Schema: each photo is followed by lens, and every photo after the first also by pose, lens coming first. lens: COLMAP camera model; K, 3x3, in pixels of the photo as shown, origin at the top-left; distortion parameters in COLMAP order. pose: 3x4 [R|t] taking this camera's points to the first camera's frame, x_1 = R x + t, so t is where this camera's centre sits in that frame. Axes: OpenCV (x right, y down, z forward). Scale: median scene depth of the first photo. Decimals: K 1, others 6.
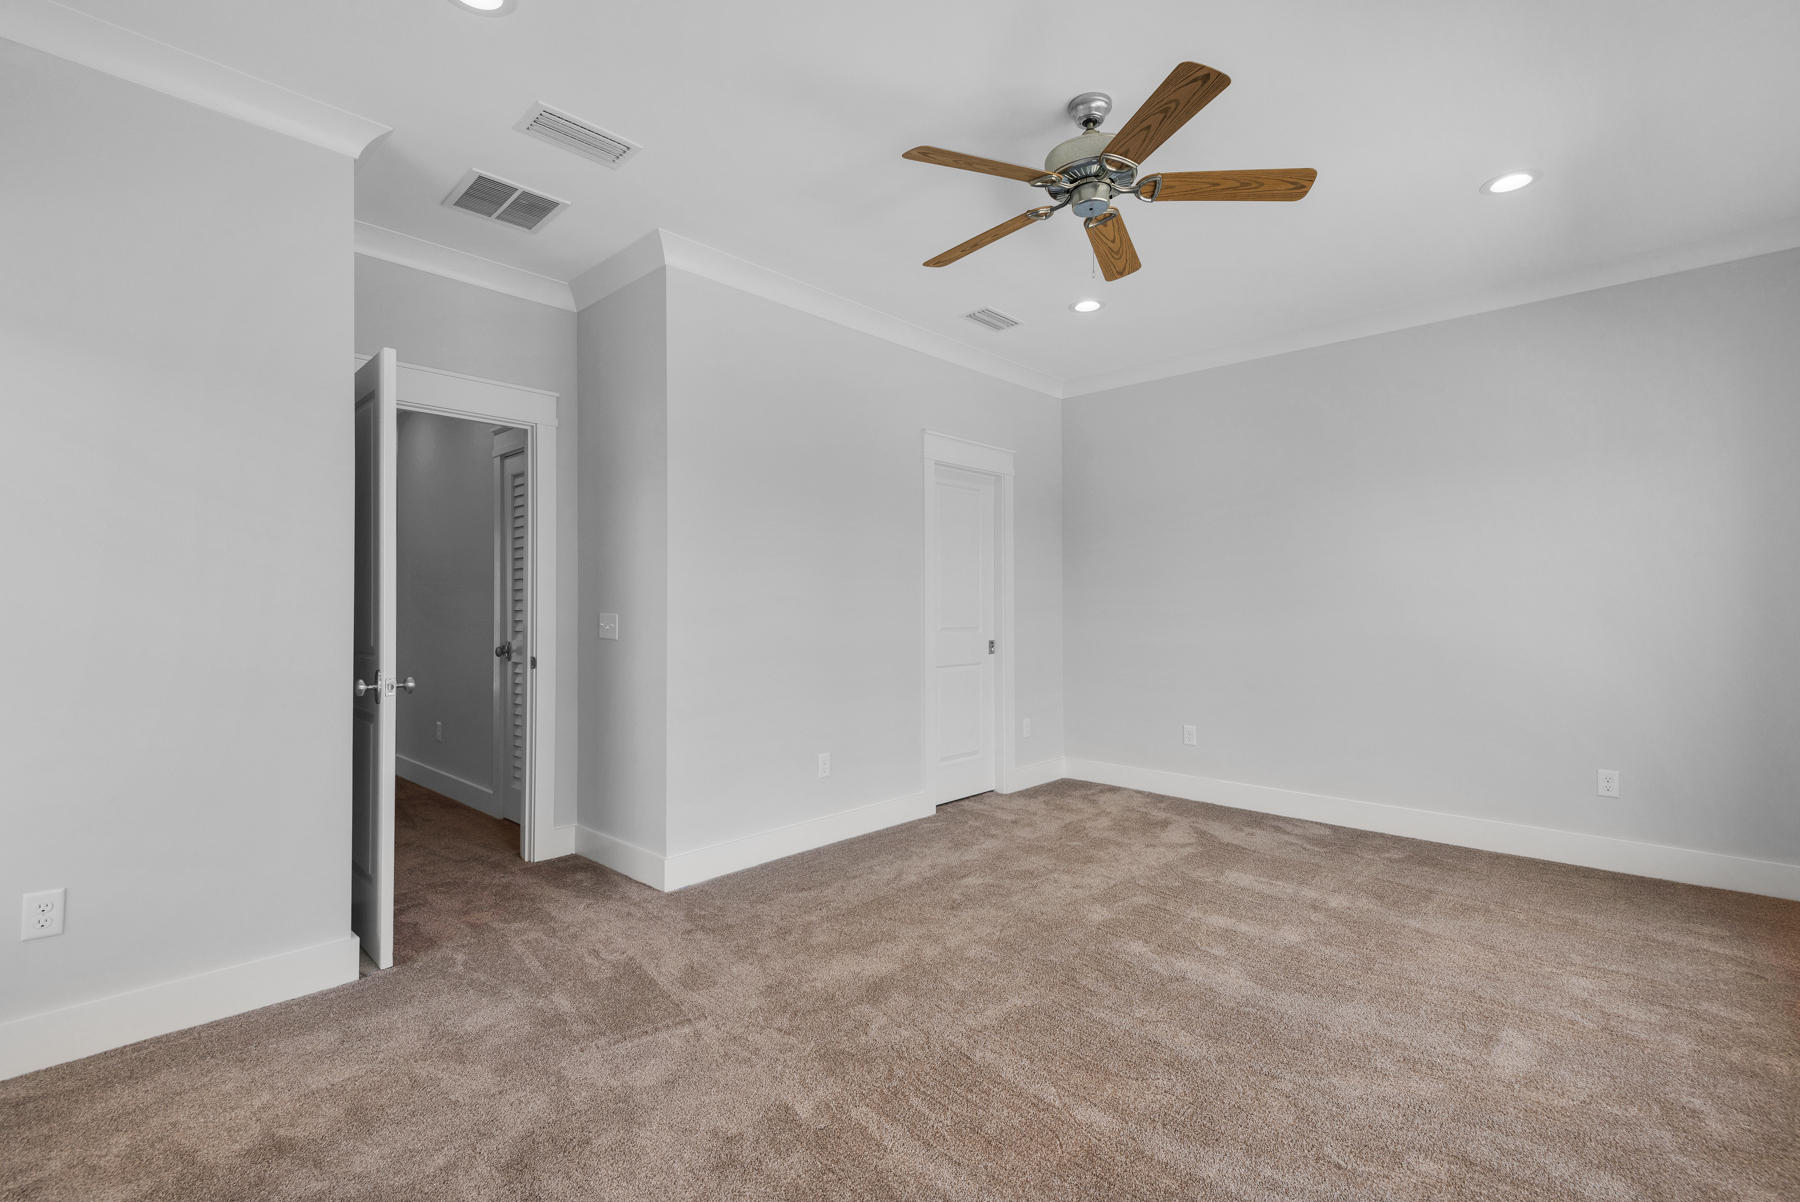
lens RADIAL K [[813.2, 0, 900.0], [0, 813.2, 601.0], [0, 0, 1]] dist [0.000738, 0.000045]
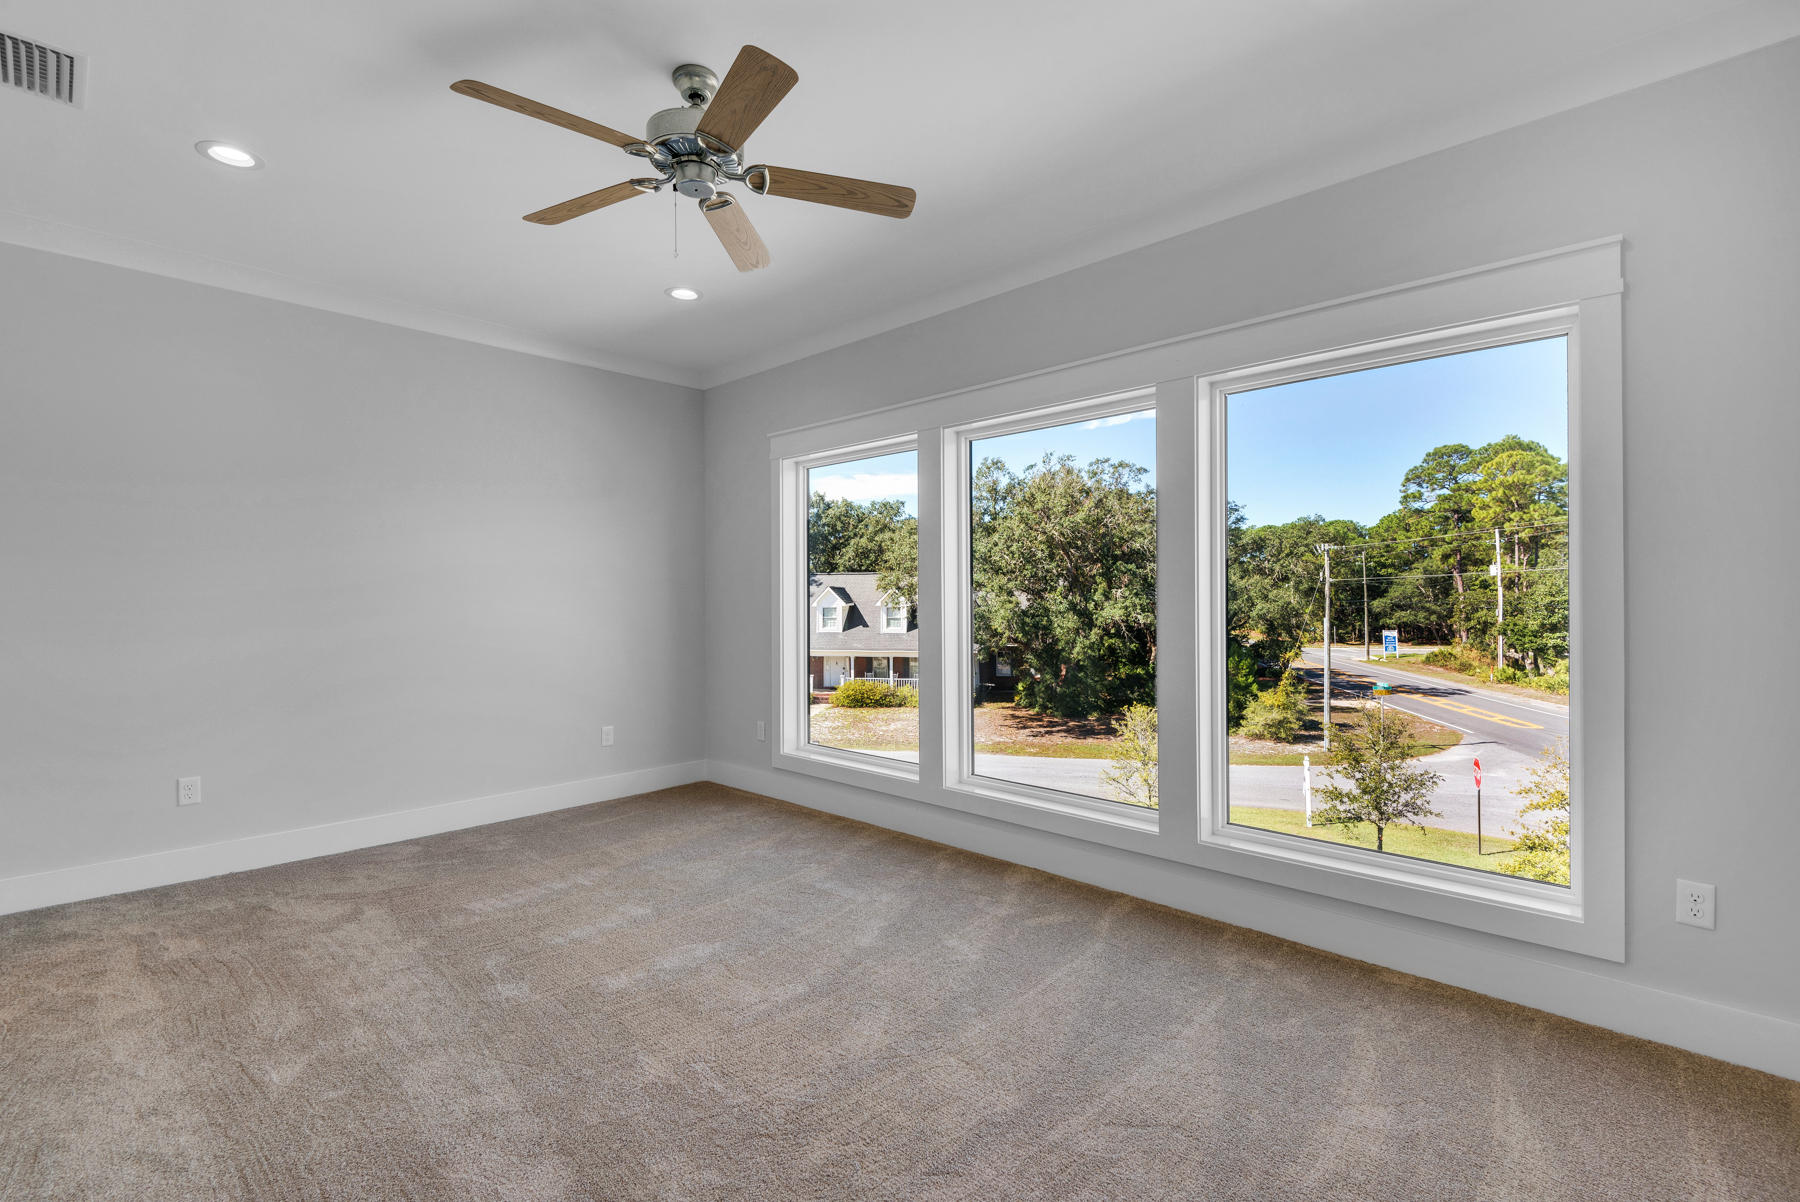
lens RADIAL K [[807.8, 0, 894.0], [0, 807.8, 597.7], [0, 0, 1]] dist [0.038616, -0.014758]
pose [[0.004072, 0.003473, 0.999986, -0.500542], [-0.007379, 0.999967, -0.003443, -0.005844], [-0.999964, -0.007365, 0.004097, 0.536849]]
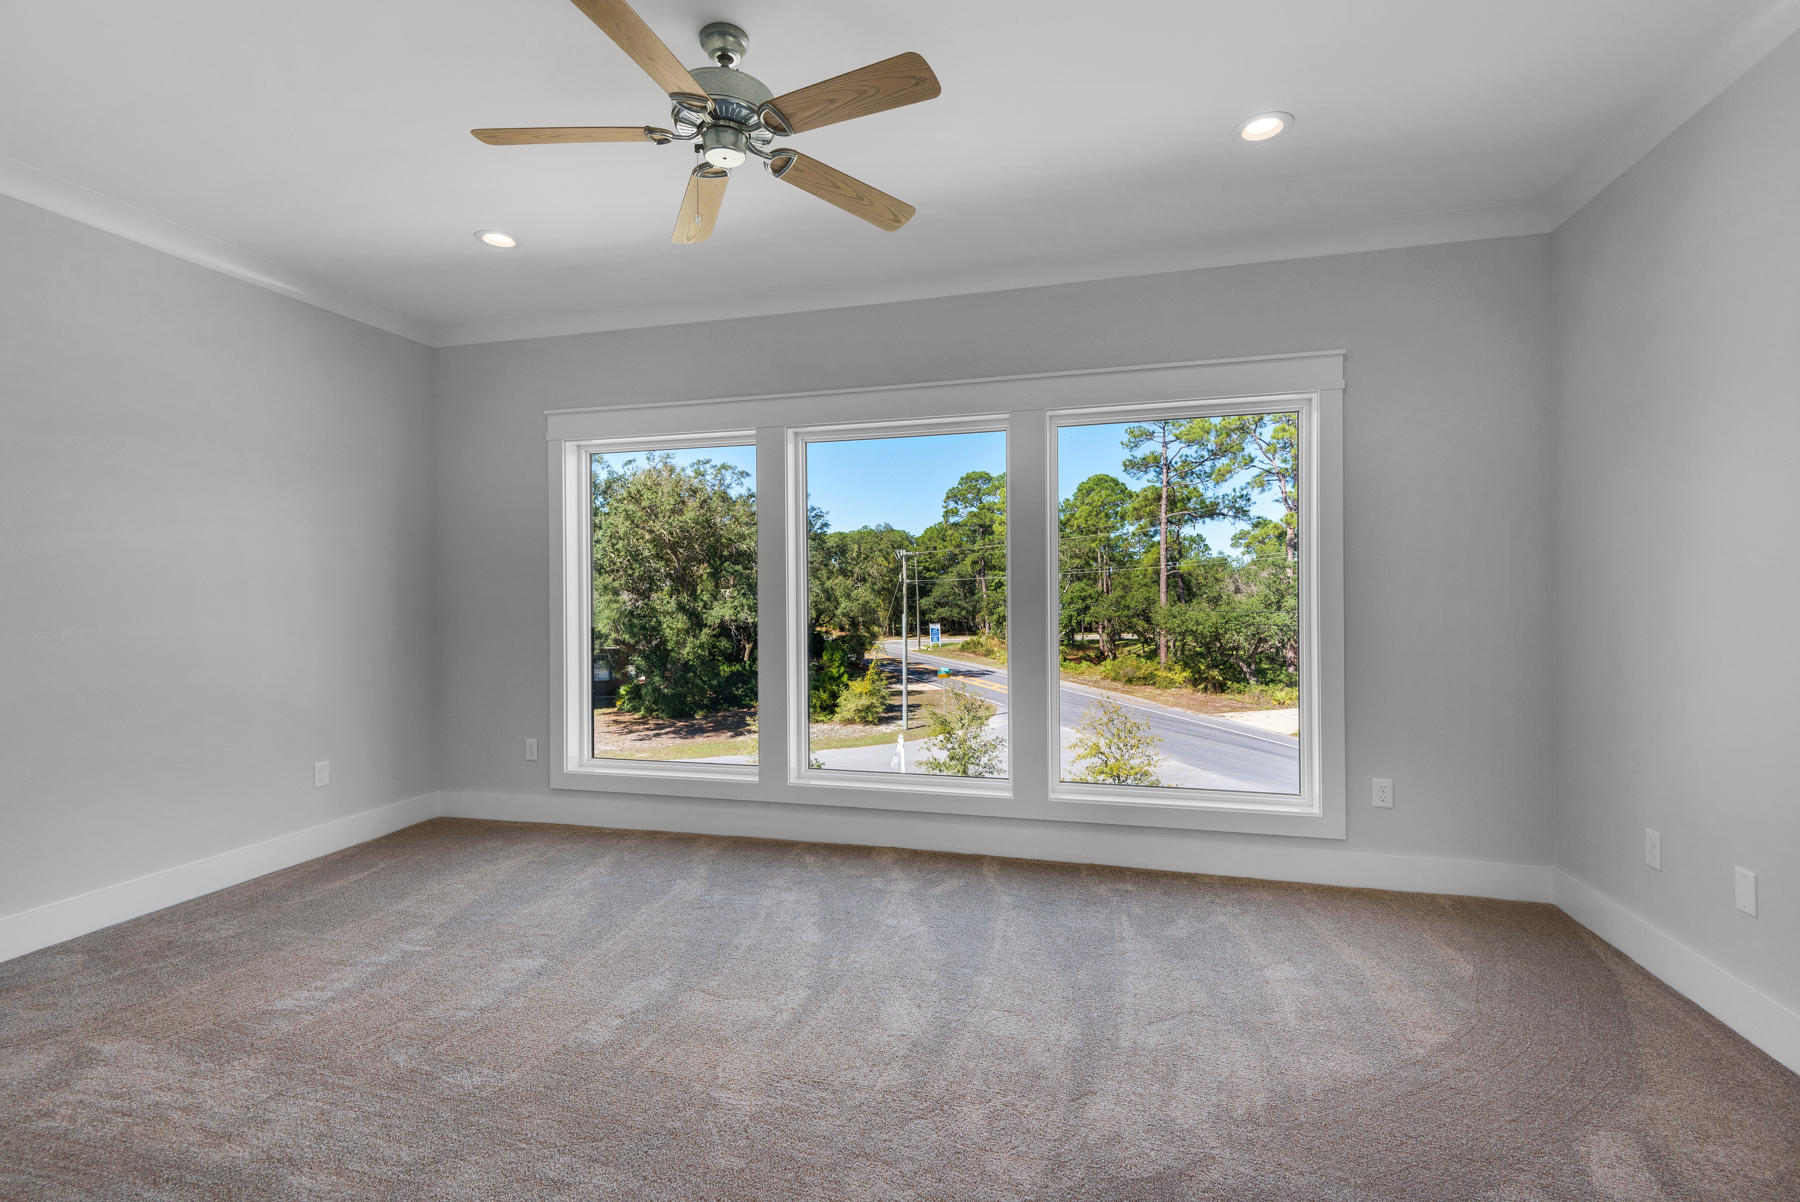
lens RADIAL K [[808.6, 0, 882.5], [0, 808.6, 602.4], [0, 0, 1]] dist [0.034319, -0.013493]
pose [[-0.471233, -0.000624, 0.882008, -0.440308], [-0.000426, 1.000000, 0.000479, -0.002375], [-0.882008, -0.000150, -0.471234, 0.888086]]
